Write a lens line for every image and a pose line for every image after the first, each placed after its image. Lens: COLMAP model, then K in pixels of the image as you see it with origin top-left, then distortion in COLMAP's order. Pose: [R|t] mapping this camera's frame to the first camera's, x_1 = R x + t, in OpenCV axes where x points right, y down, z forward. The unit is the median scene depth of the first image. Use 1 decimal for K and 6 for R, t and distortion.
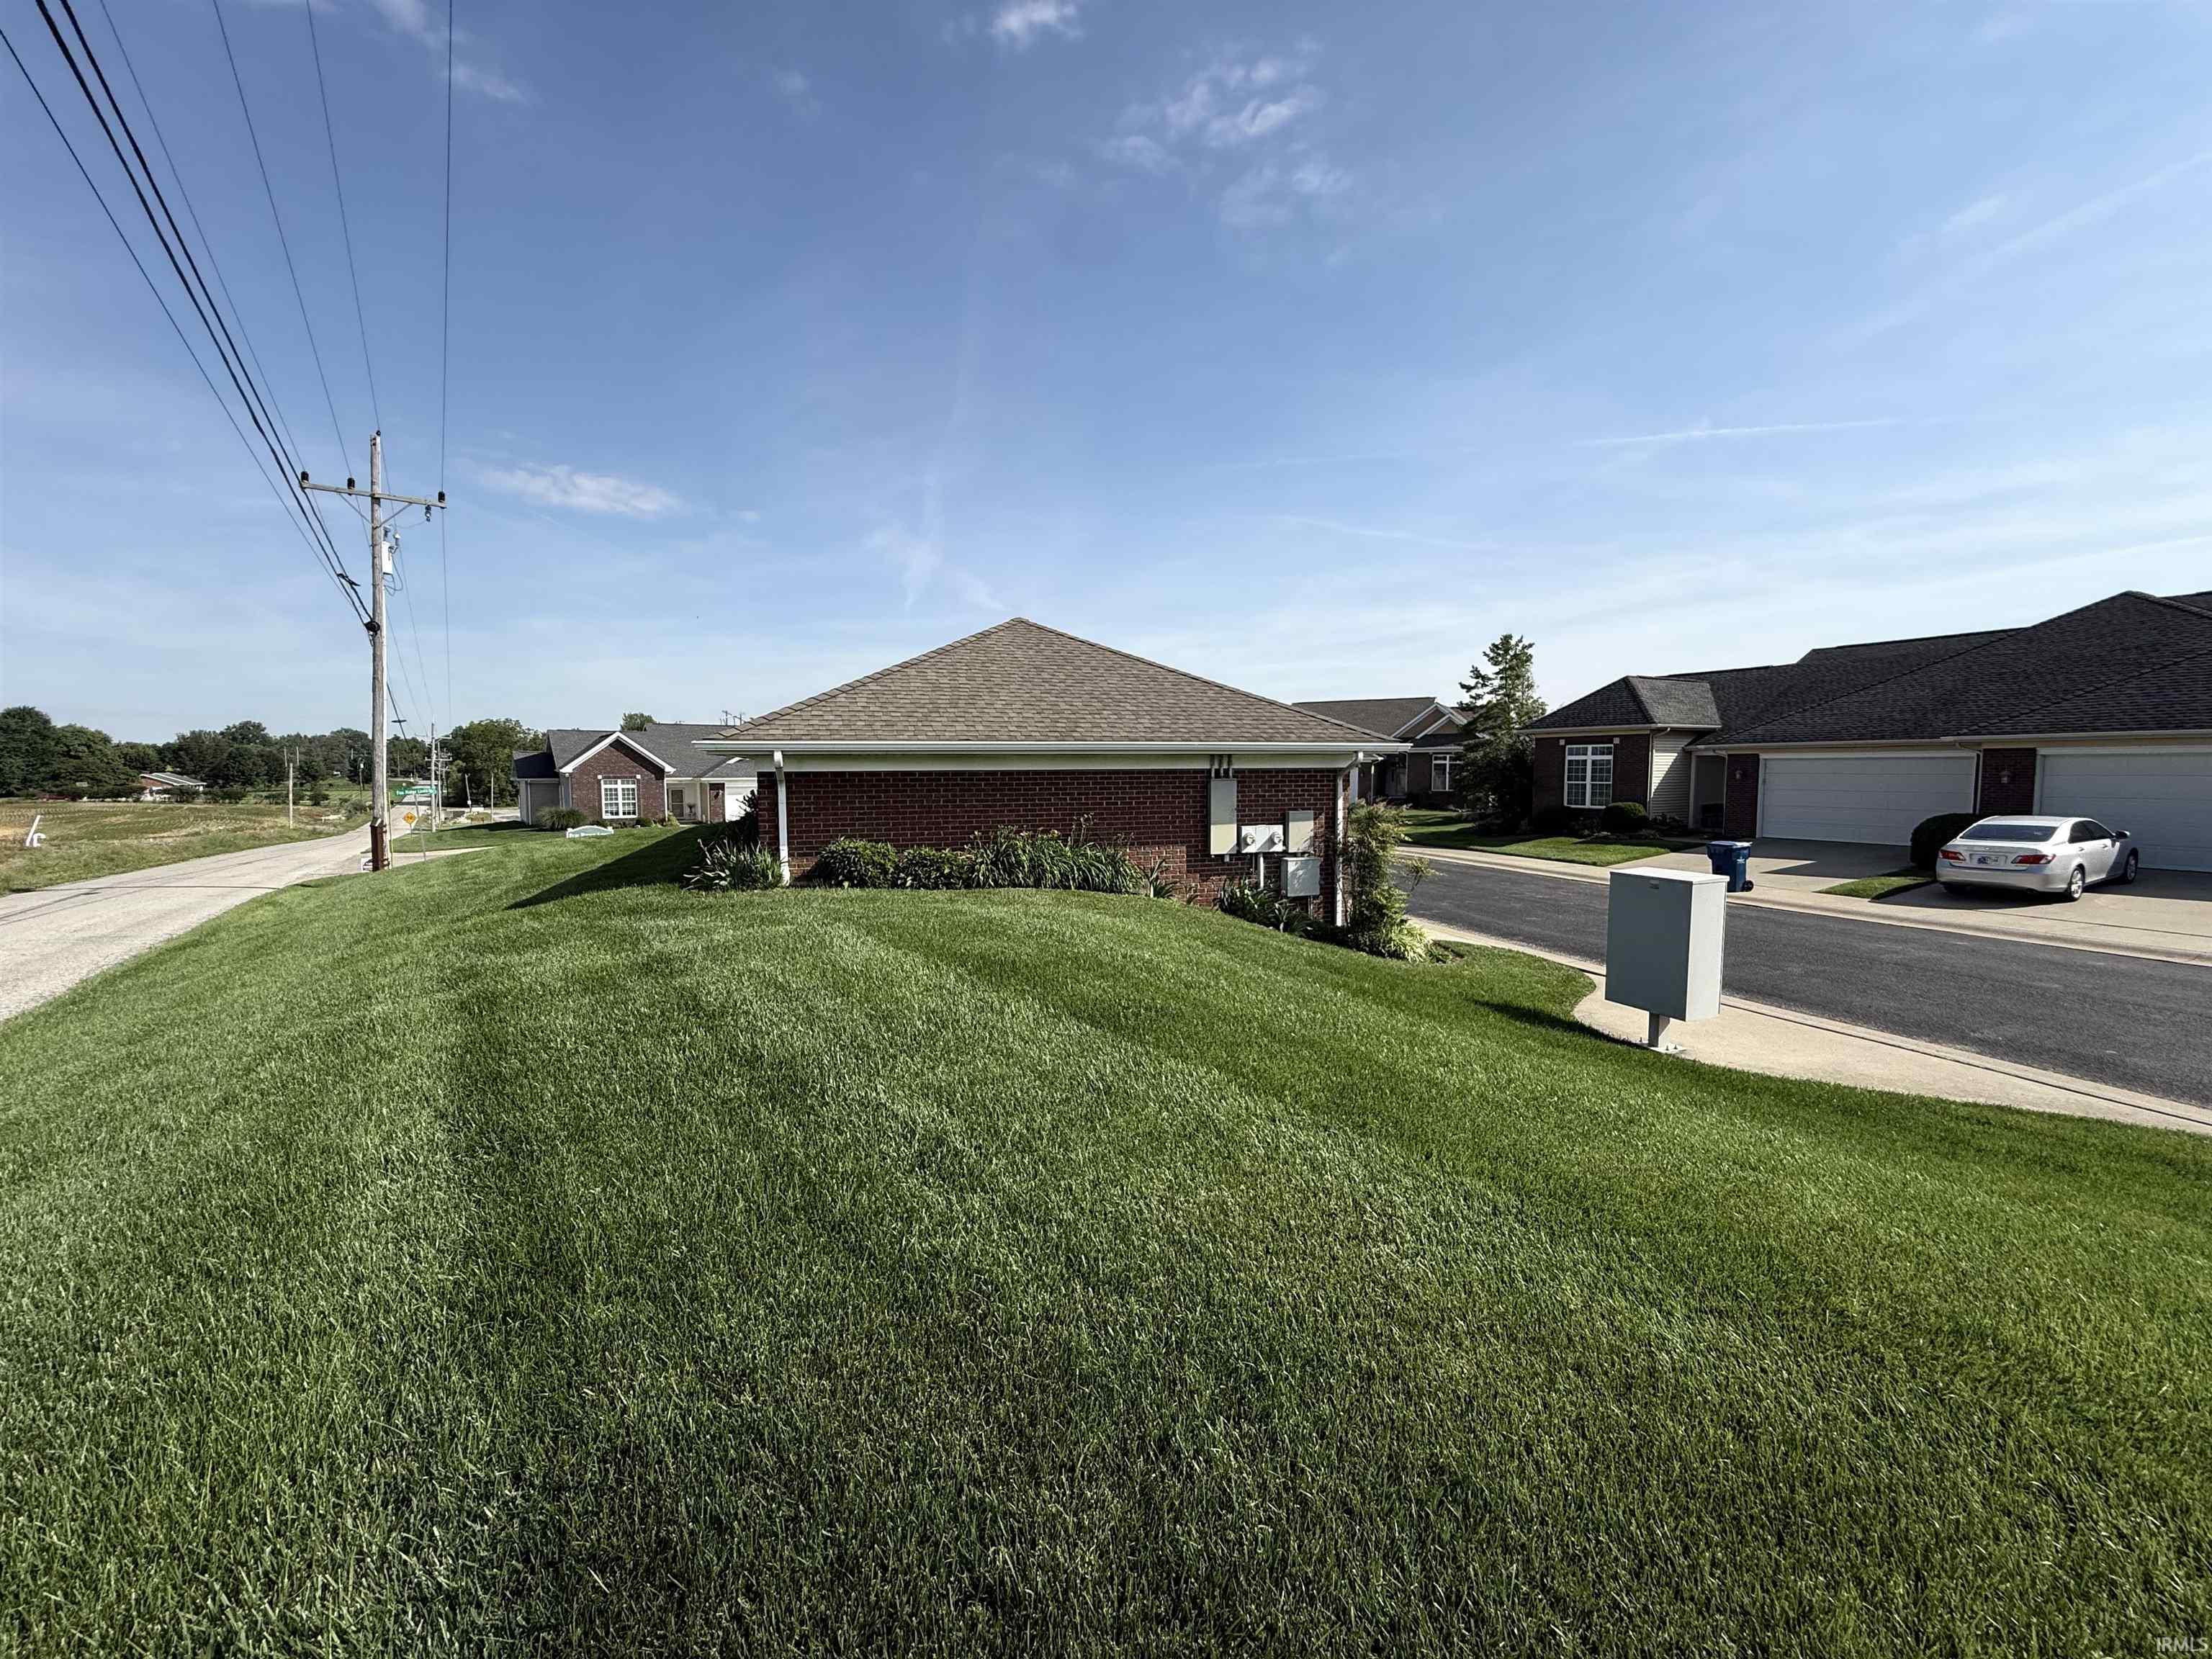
lens RADIAL K [[887.2, 0, 1106.0], [0, 887.2, 829.5], [0, 0, 1]] dist [-0.000707, 0.000145]
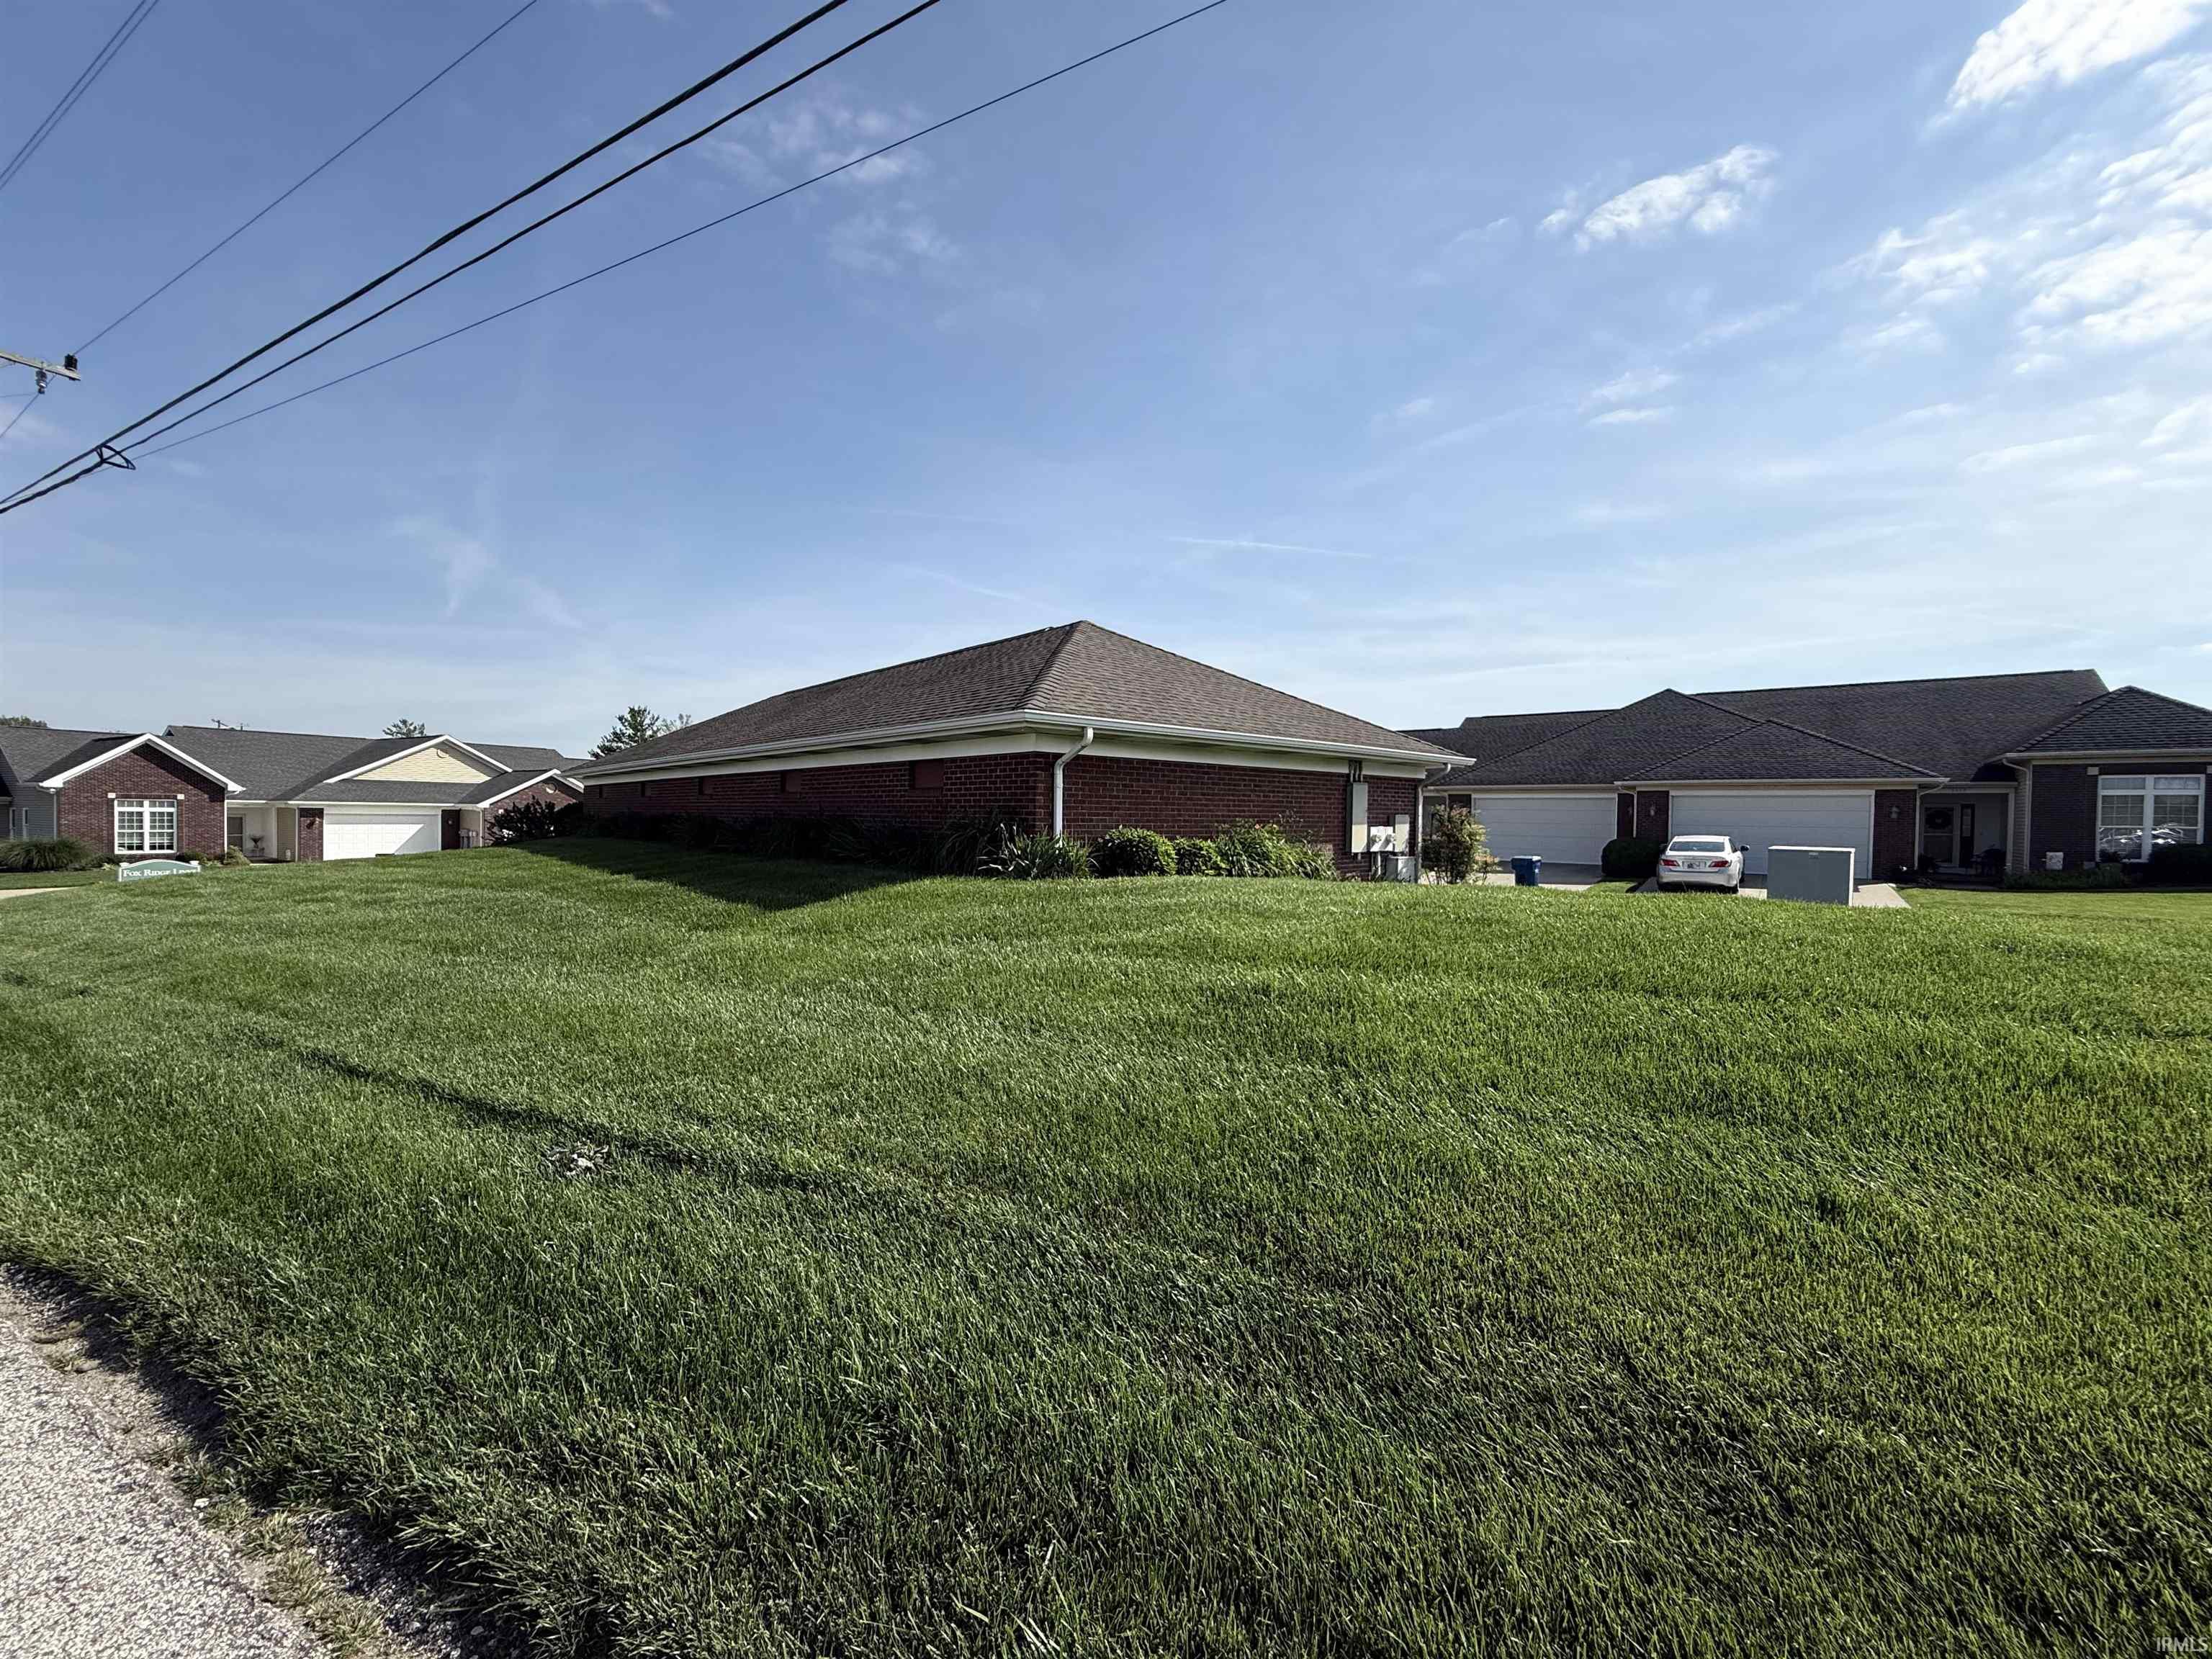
lens RADIAL K [[887.2, 0, 1106.0], [0, 887.2, 829.5], [0, 0, 1]] dist [-0.000707, 0.000145]
pose [[0.910586, 0.009981, 0.413200, -0.594911], [0.011504, 0.998709, -0.049476, 0.049875], [-0.413160, 0.049805, 0.909295, 0.140157]]
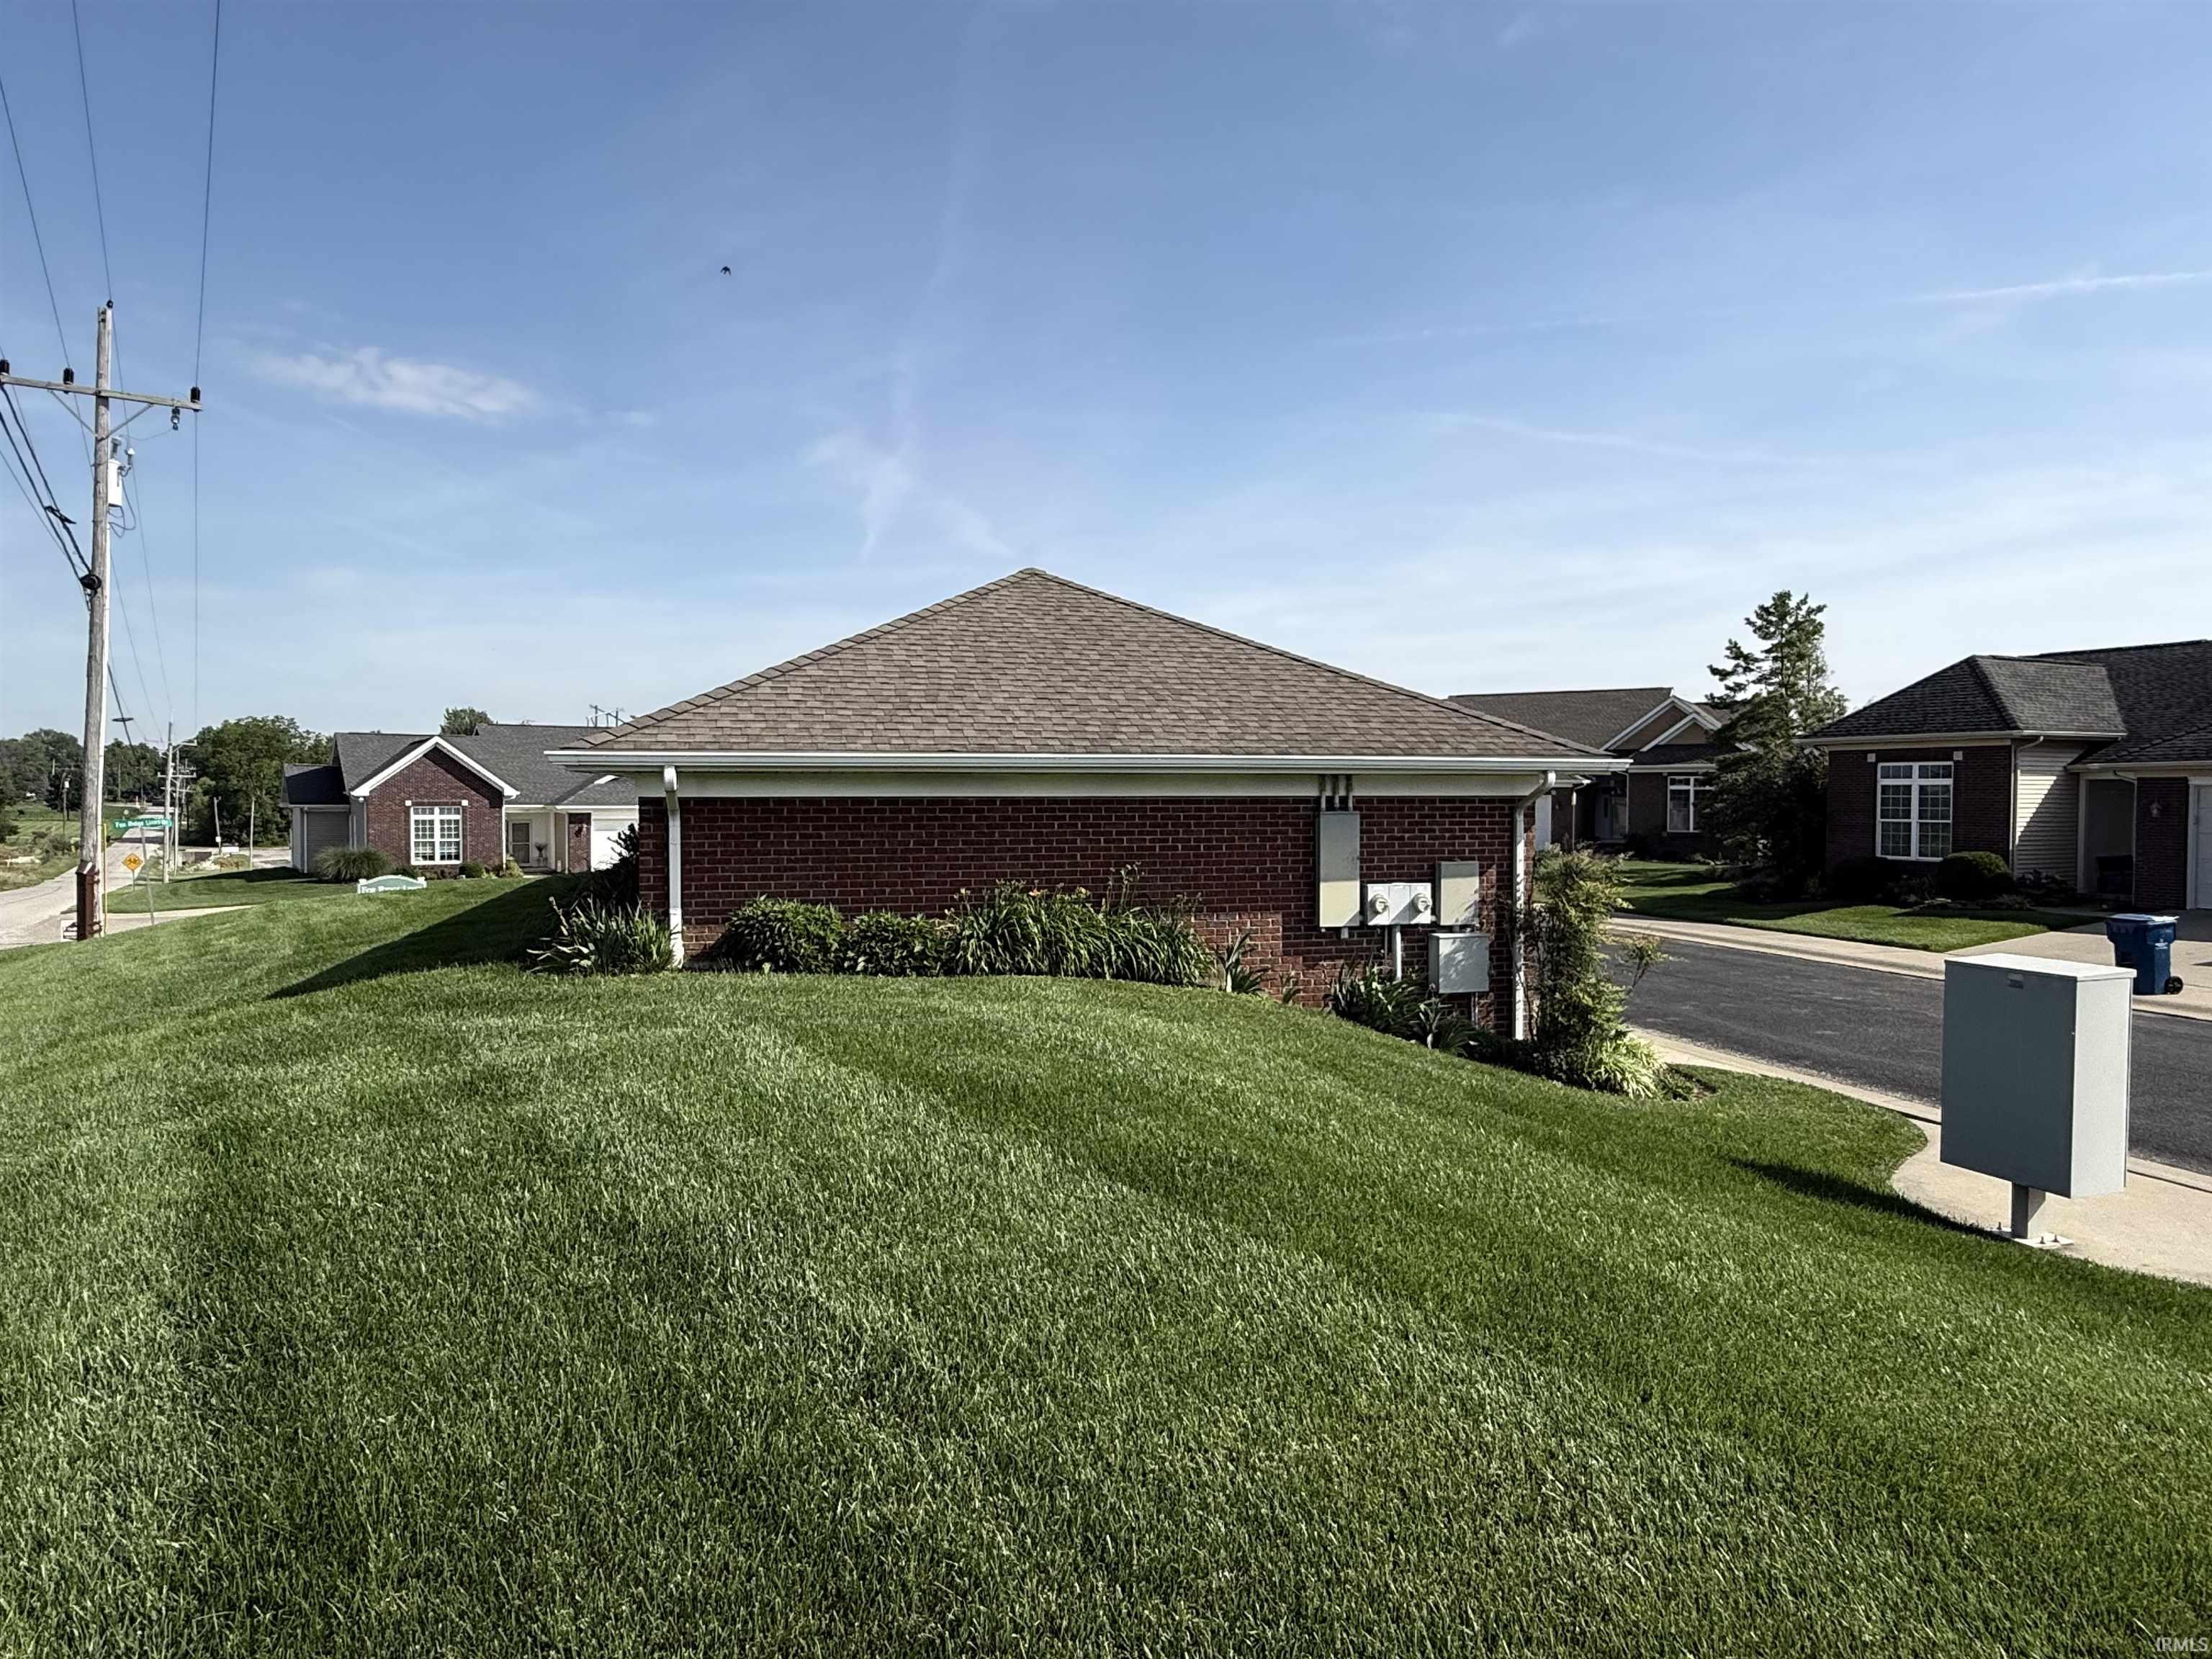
lens RADIAL K [[1354.8, 0, 1106.0], [0, 1354.8, 829.5], [0, 0, 1]] dist [-0.000499, 0.000230]
pose [[0.999091, 0.006609, -0.042115, 0.002278], [-0.008395, 0.999066, -0.042389, -0.000149], [0.041796, 0.042704, 0.998213, -0.005297]]
